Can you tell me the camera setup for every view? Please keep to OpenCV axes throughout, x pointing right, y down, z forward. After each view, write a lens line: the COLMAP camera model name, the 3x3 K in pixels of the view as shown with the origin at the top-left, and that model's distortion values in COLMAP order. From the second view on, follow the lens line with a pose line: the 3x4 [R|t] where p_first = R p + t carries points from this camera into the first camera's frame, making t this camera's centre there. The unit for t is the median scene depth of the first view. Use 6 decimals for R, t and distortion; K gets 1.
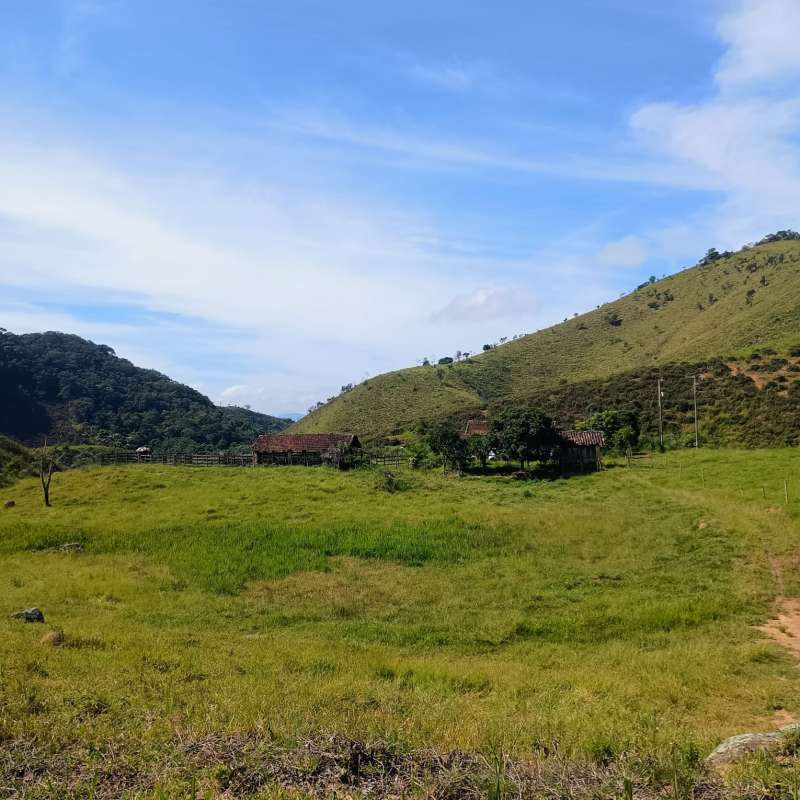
lens RADIAL K [[889.0, 0, 411.5], [0, 889.0, 398.5], [0, 0, 1]] dist [0.071424, -0.037865]
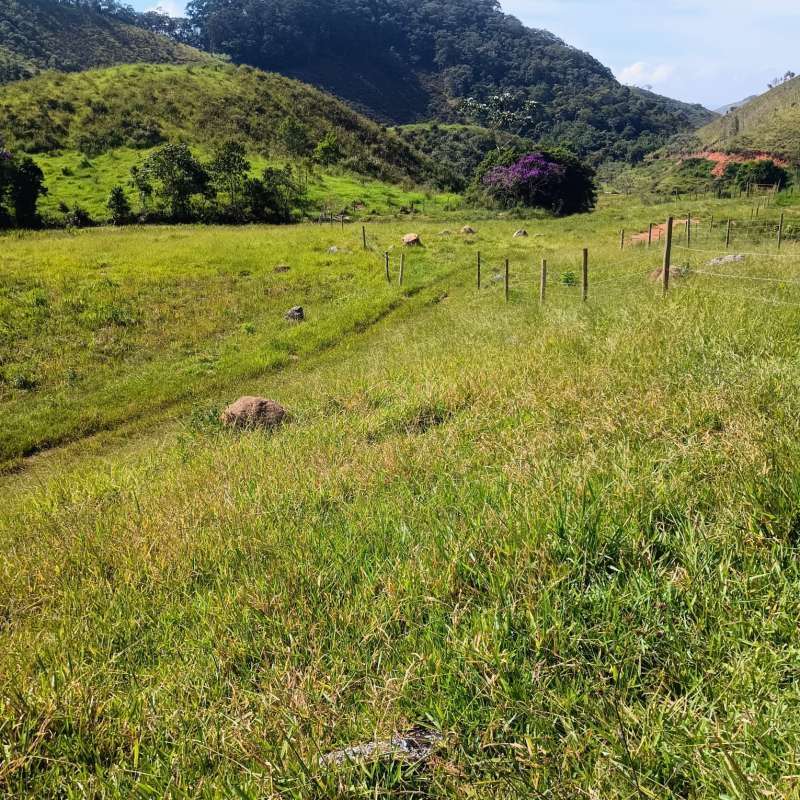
lens RADIAL K [[898.3, 0, 409.2], [0, 898.3, 397.4], [0, 0, 1]] dist [0.047712, -0.011189]
pose [[0.917101, 0.154236, -0.367609, -0.062039], [-0.025393, 0.942853, 0.332240, 0.012212], [0.397845, -0.295363, 0.868608, 0.181718]]
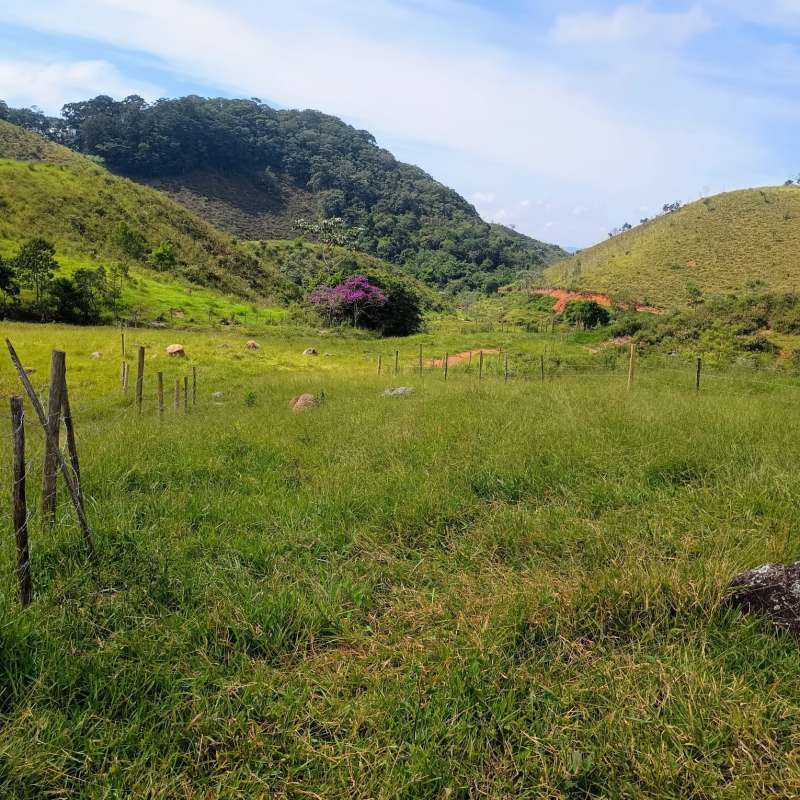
lens RADIAL K [[889.0, 0, 411.5], [0, 889.0, 398.5], [0, 0, 1]] dist [0.071424, -0.037865]
pose [[0.954525, 0.162063, -0.250235, -0.052902], [-0.111811, 0.972681, 0.203446, 0.011416], [0.276370, -0.166215, 0.946569, 0.187244]]
